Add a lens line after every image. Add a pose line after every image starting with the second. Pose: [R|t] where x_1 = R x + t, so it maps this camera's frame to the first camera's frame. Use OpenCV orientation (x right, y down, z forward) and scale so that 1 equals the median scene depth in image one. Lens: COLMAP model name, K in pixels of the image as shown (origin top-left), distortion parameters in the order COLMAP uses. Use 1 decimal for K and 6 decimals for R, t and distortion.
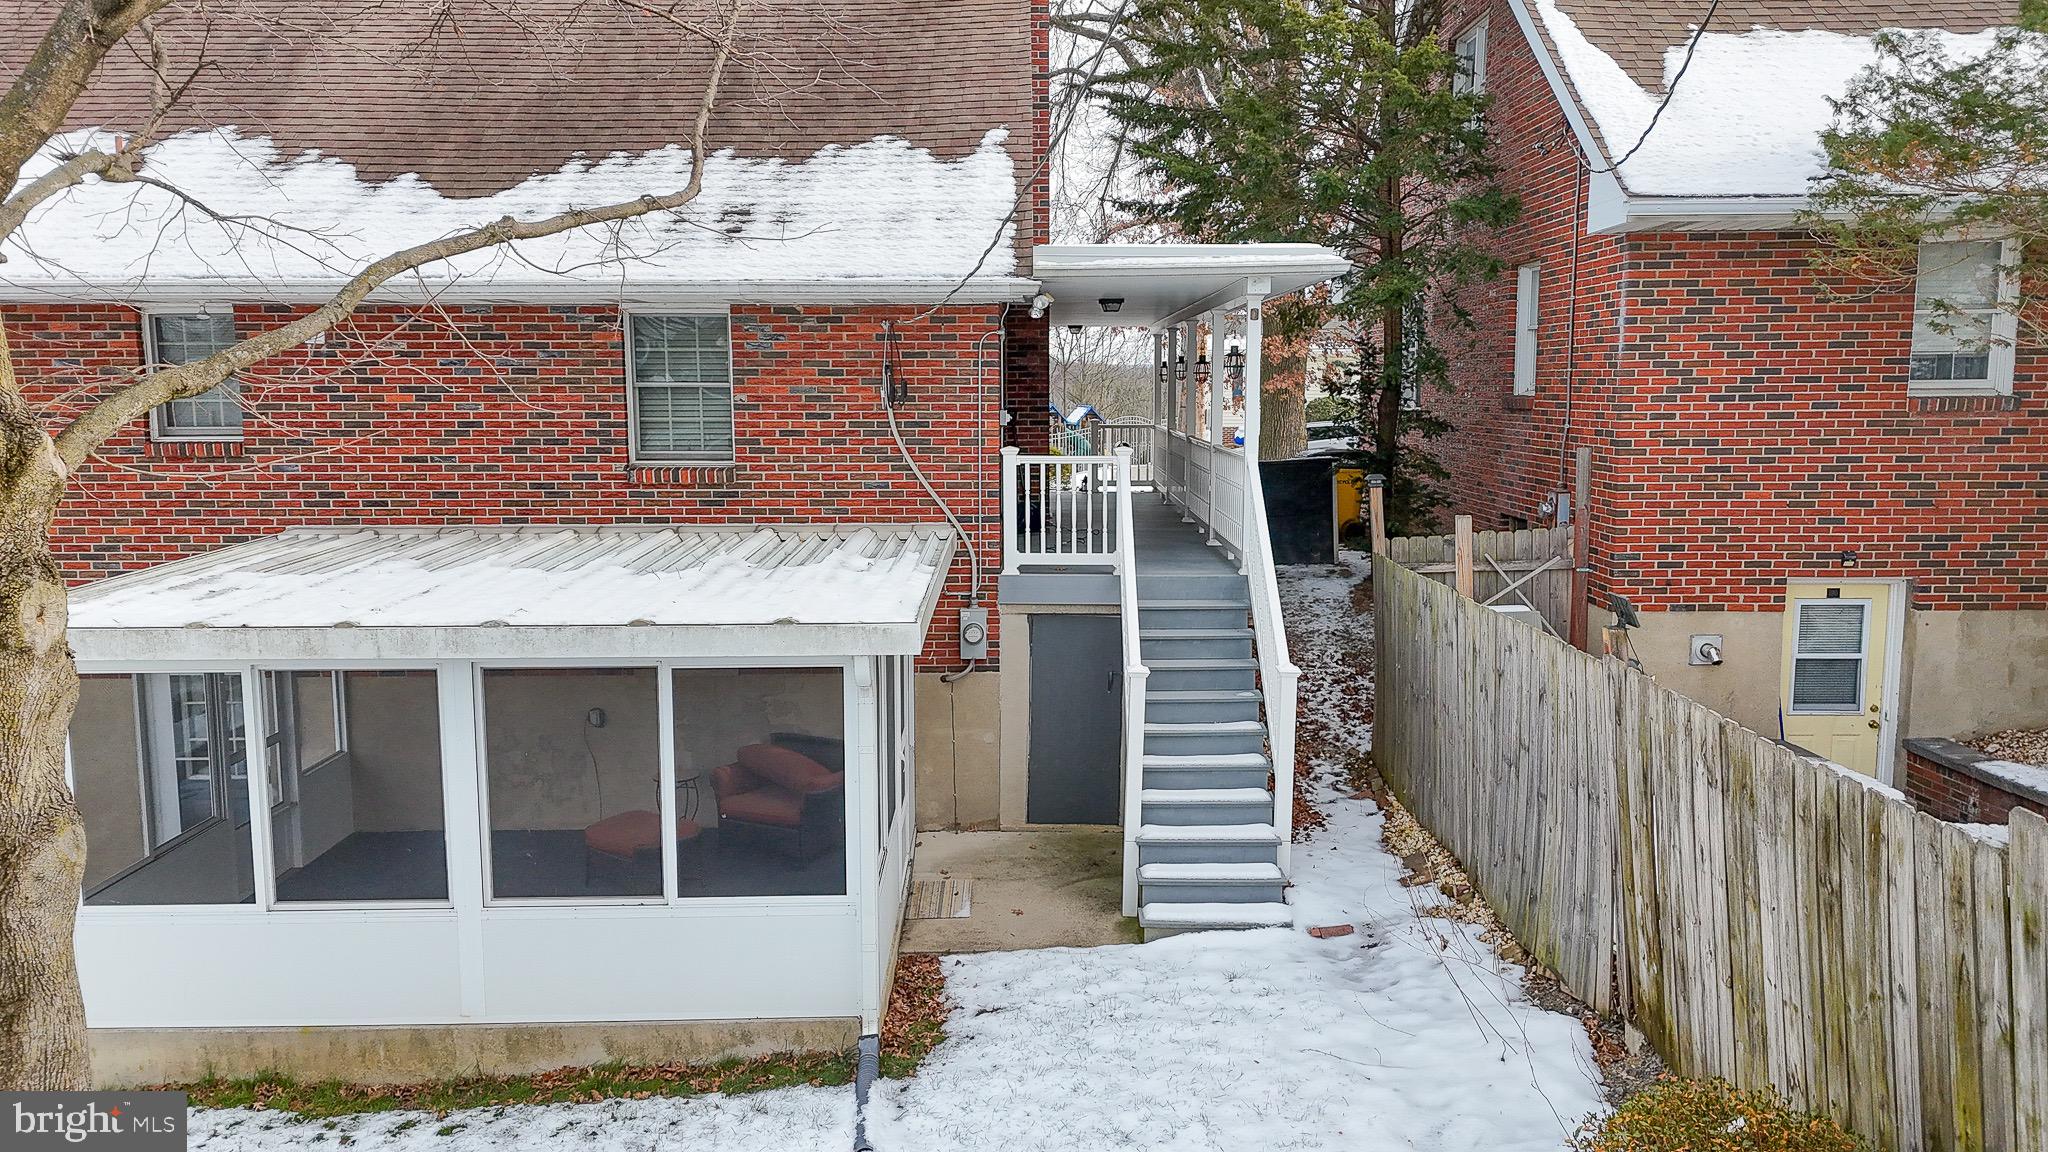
lens RADIAL K [[1496.8, 0, 1024.0], [0, 1496.8, 576.0], [0, 0, 1]] dist [0.086186, -0.078258]
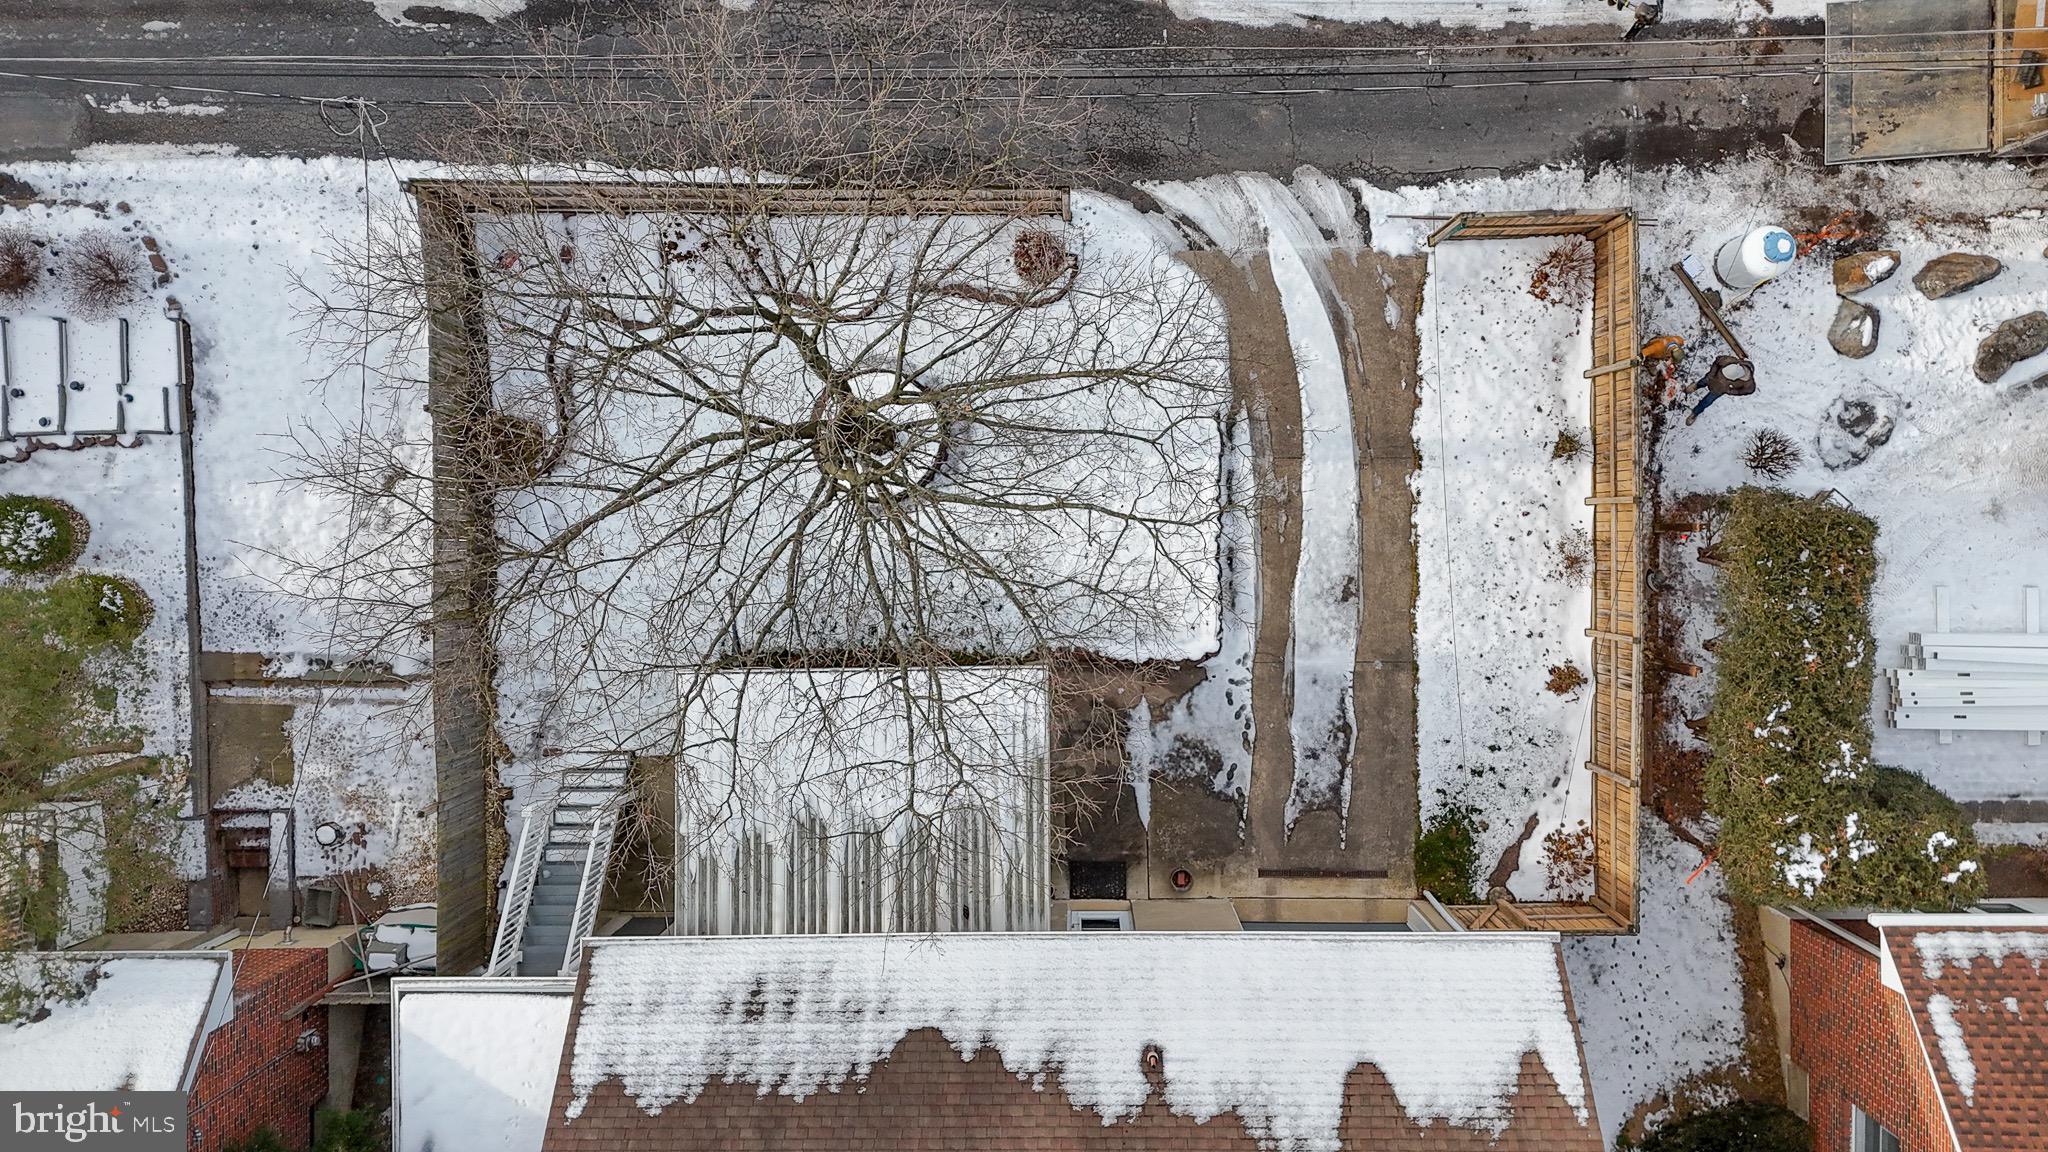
lens RADIAL K [[1496.8, 0, 1024.0], [0, 1496.8, 576.0], [0, 0, 1]] dist [0.086186, -0.078258]
pose [[-0.999081, 0.010927, 0.041443, -0.540438], [0.039246, -0.155347, 0.987080, -1.716840], [0.017224, 0.987800, 0.154775, 0.293903]]
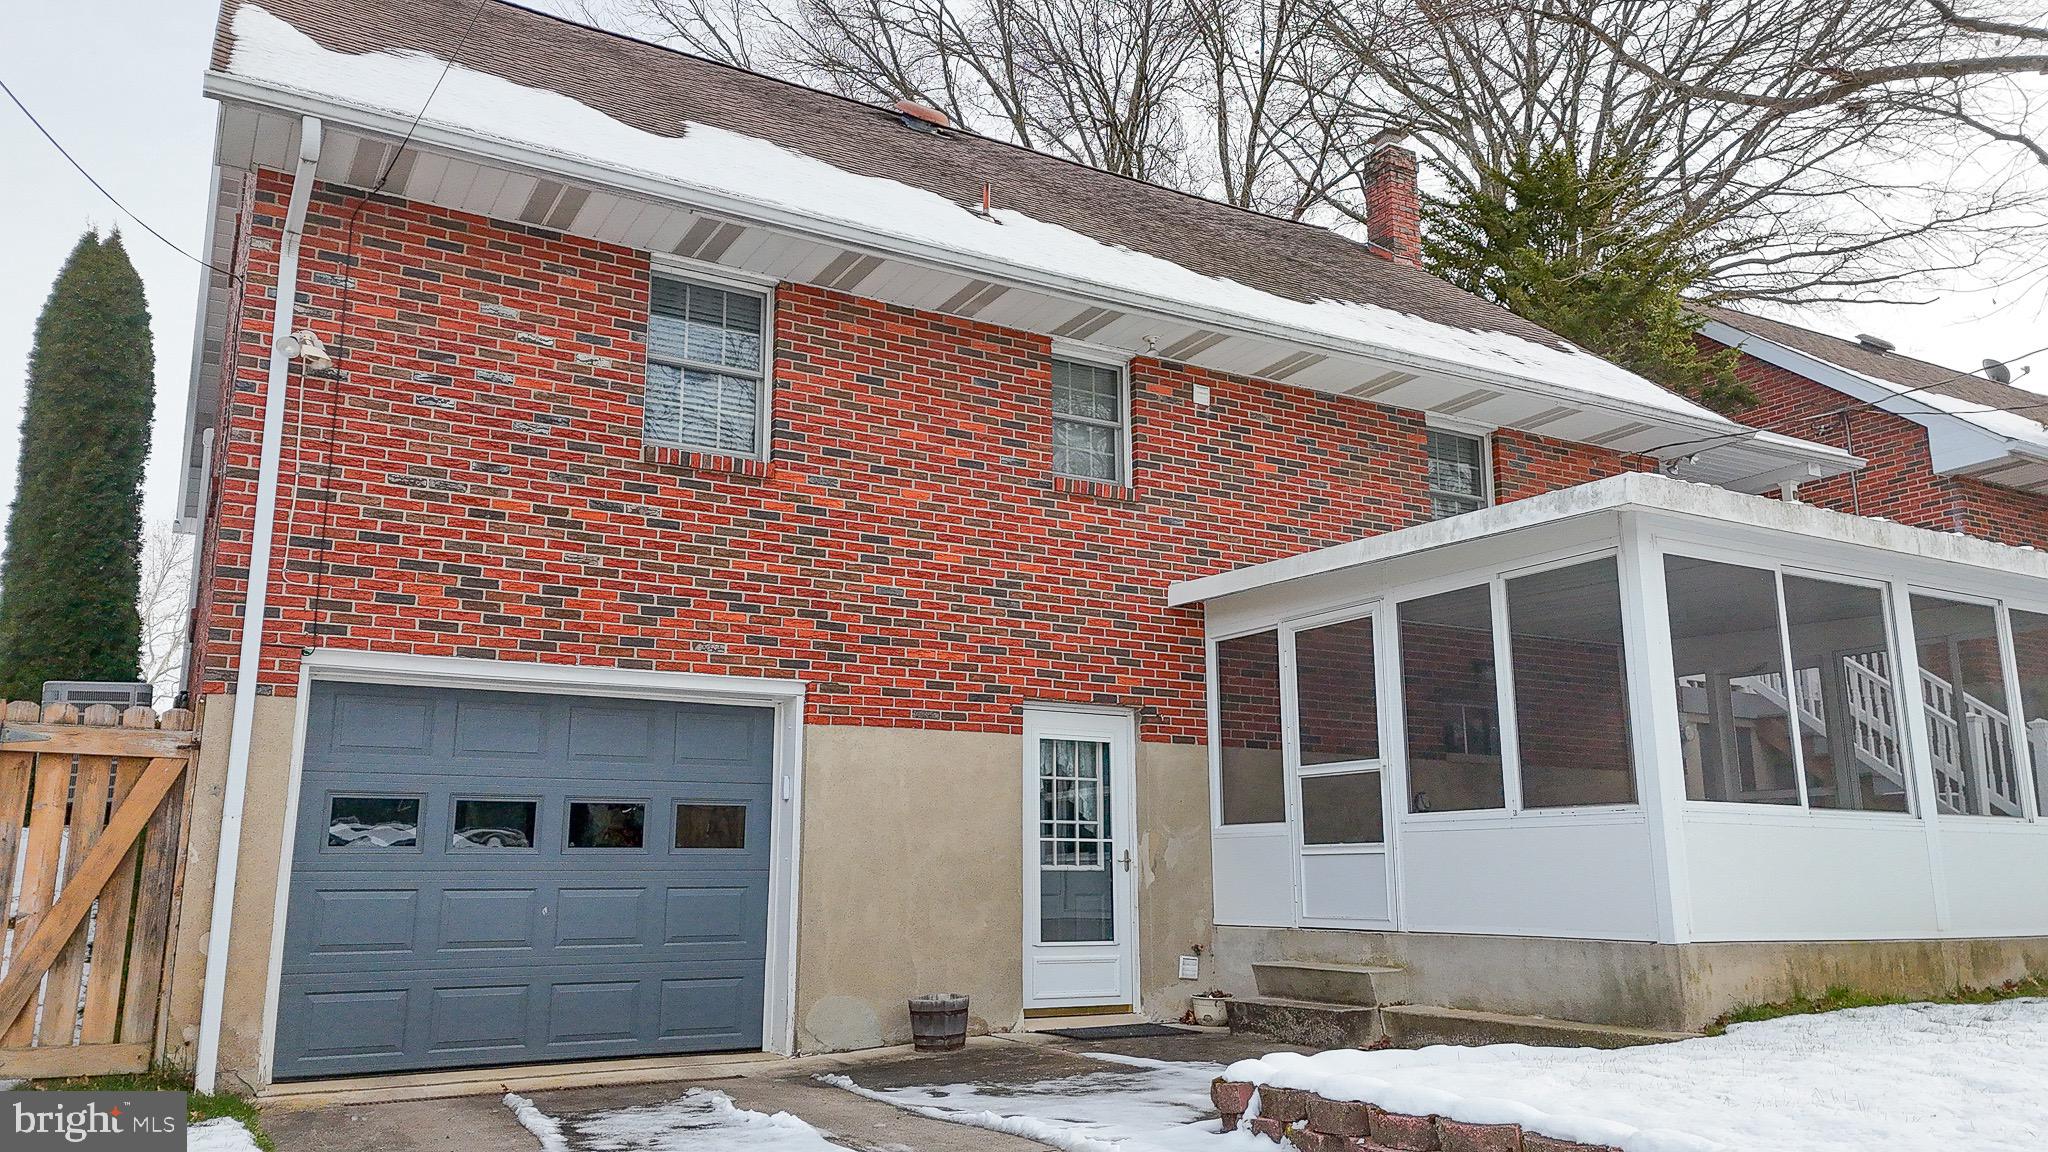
lens RADIAL K [[1489.7, 0, 1024.0], [0, 1489.7, 576.0], [0, 0, 1]] dist [0.109744, -0.123774]
pose [[0.868041, 0.103656, 0.485552, -1.025065], [0.062047, 0.947649, -0.313227, 0.251485], [-0.492601, 0.302021, 0.816166, 0.291792]]
